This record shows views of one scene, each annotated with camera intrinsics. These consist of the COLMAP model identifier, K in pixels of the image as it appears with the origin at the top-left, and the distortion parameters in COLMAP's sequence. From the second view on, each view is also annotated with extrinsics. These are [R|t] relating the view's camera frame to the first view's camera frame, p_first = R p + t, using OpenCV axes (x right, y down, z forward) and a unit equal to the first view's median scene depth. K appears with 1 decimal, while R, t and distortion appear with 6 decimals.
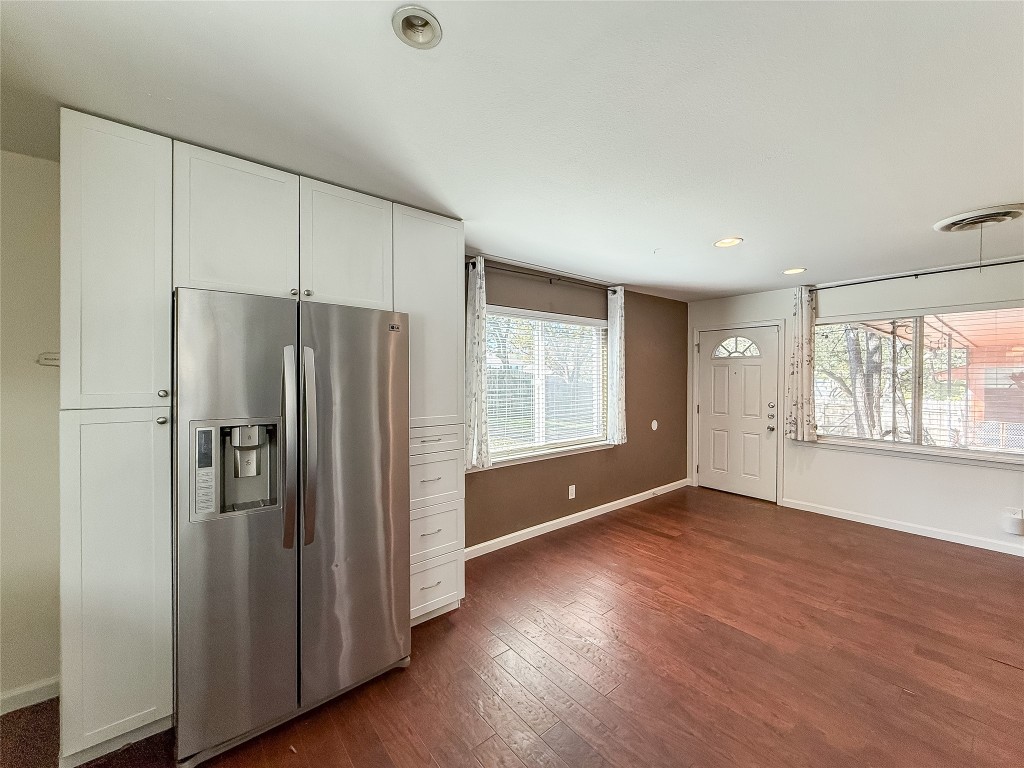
lens RADIAL K [[411.5, 0, 509.0], [0, 411.5, 374.3], [0, 0, 1]] dist [0.000597, -0.000147]
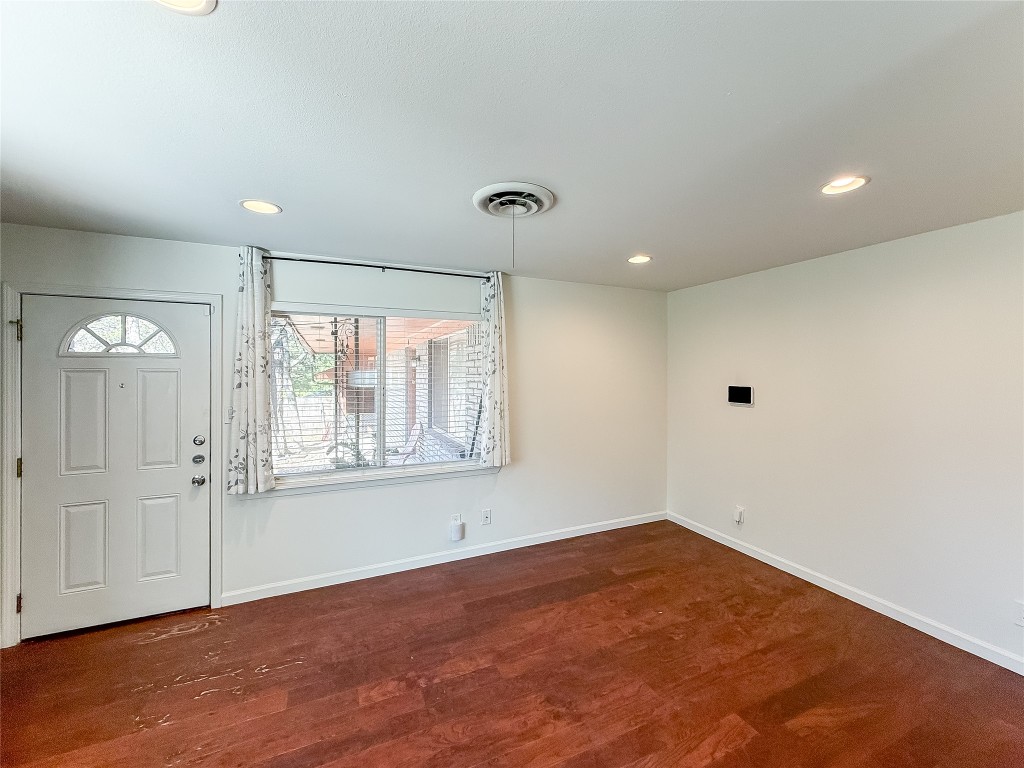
lens RADIAL K [[411.5, 0, 509.0], [0, 411.5, 374.3], [0, 0, 1]] dist [0.000597, -0.000147]
pose [[0.258449, -0.006712, 0.966002, 0.205175], [-0.000941, 0.999974, 0.007200, -0.024083], [-0.966024, -0.002770, 0.258436, 0.459007]]
